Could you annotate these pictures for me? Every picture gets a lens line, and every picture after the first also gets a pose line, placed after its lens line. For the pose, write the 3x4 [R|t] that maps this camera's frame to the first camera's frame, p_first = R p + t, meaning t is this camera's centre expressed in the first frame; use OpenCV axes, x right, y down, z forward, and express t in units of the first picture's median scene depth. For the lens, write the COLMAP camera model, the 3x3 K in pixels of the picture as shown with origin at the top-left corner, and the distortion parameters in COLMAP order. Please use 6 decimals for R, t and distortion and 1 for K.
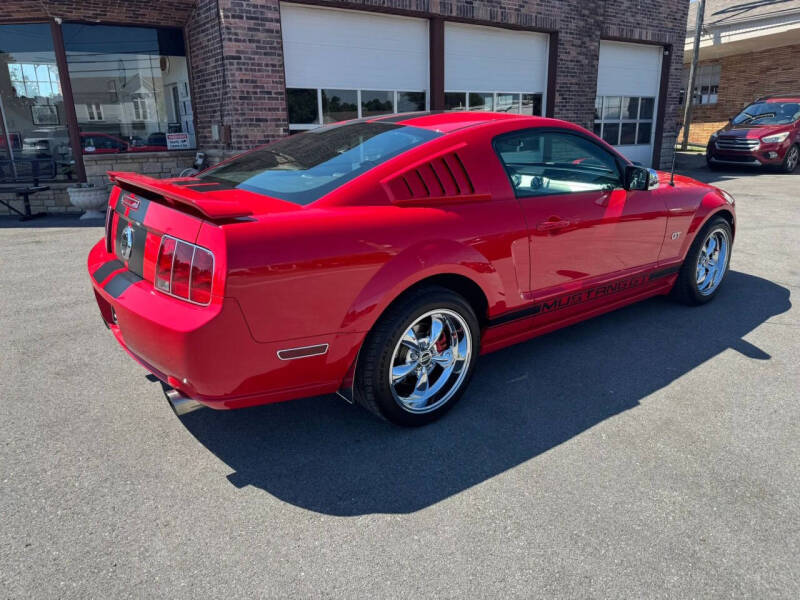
lens RADIAL K [[573.7, 0, 401.8], [0, 573.7, 300.7], [0, 0, 1]] dist [0.017642, -0.020019]
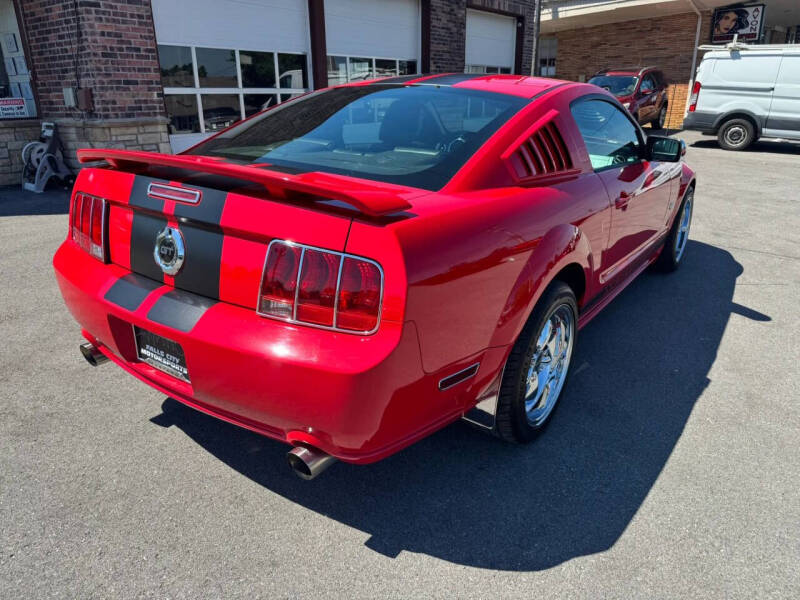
lens RADIAL K [[573.7, 0, 401.1], [0, 573.7, 305.1], [0, 0, 1]] dist [0.017642, -0.020019]
pose [[0.957971, -0.087136, 0.273310, -0.128220], [0.071704, 0.995242, 0.065974, -0.019013], [-0.277759, -0.043604, 0.959661, 0.072937]]
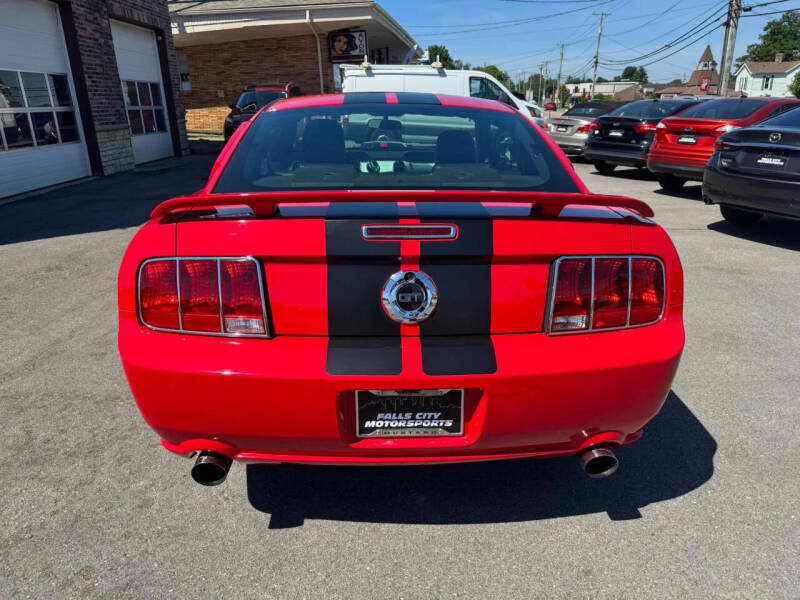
lens RADIAL K [[573.7, 0, 400.8], [0, 573.7, 303.0], [0, 0, 1]] dist [0.017642, -0.020019]
pose [[0.585208, -0.265698, 0.766118, -0.307580], [0.247767, 0.958200, 0.143054, -0.059556], [-0.772103, 0.106103, 0.626577, 0.194342]]
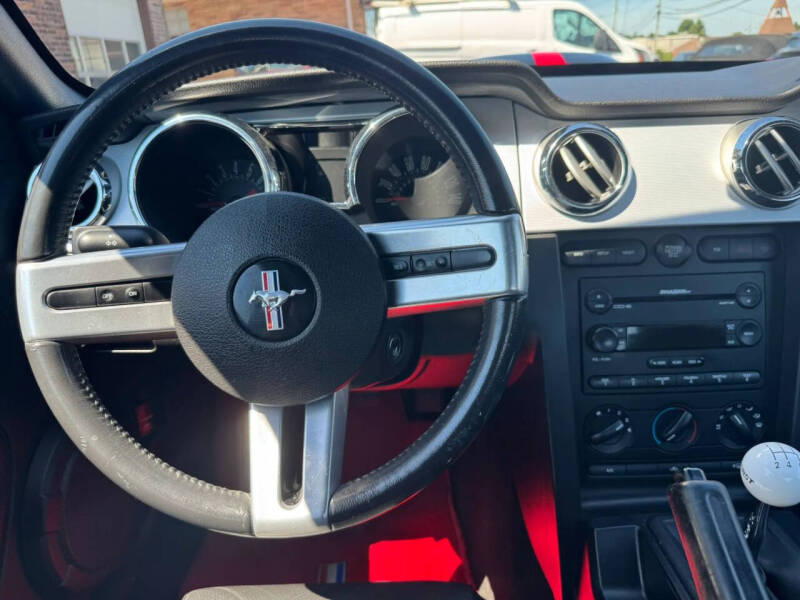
lens RADIAL K [[573.5, 0, 397.4], [0, 573.5, 303.7], [0, 0, 1]] dist [0.024179, -0.035199]
pose [[0.636106, -0.310398, 0.706415, 0.033001], [0.274965, 0.946603, 0.168339, -0.112355], [-0.720947, 0.087158, 0.687488, 0.492289]]
